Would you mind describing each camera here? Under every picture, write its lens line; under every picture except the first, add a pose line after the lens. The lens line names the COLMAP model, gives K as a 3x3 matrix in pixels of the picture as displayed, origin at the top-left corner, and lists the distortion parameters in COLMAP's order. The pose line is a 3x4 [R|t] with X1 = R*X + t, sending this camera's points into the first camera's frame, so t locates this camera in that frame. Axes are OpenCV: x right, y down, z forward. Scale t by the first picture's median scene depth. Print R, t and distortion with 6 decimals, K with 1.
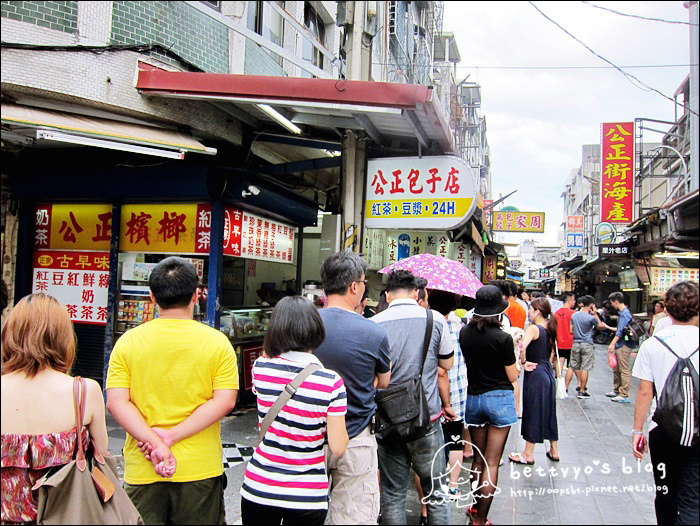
lens RADIAL K [[574.8, 0, 350.0], [0, 574.8, 263.0], [0, 0, 1]] dist [-0.057804, 0.008583]
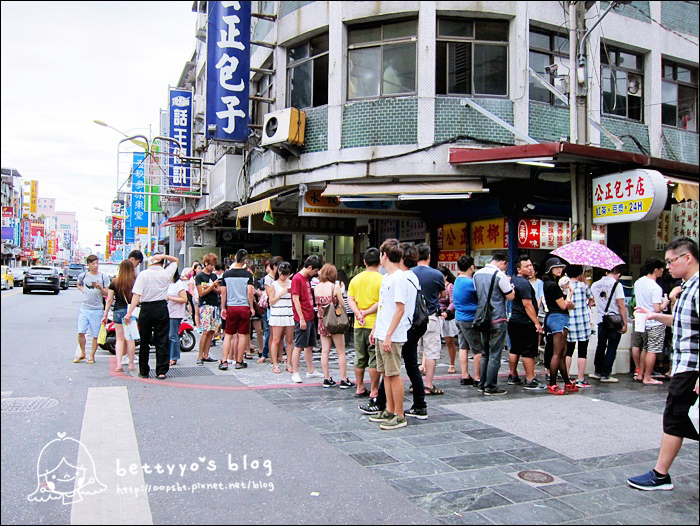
lens RADIAL K [[574.8, 0, 350.0], [0, 574.8, 263.0], [0, 0, 1]] dist [-0.057804, 0.008583]
pose [[0.629397, -0.035012, -0.776294, 0.772549], [0.036493, 0.999214, -0.015478, 0.036990], [0.776226, -0.018587, 0.630180, -0.404486]]
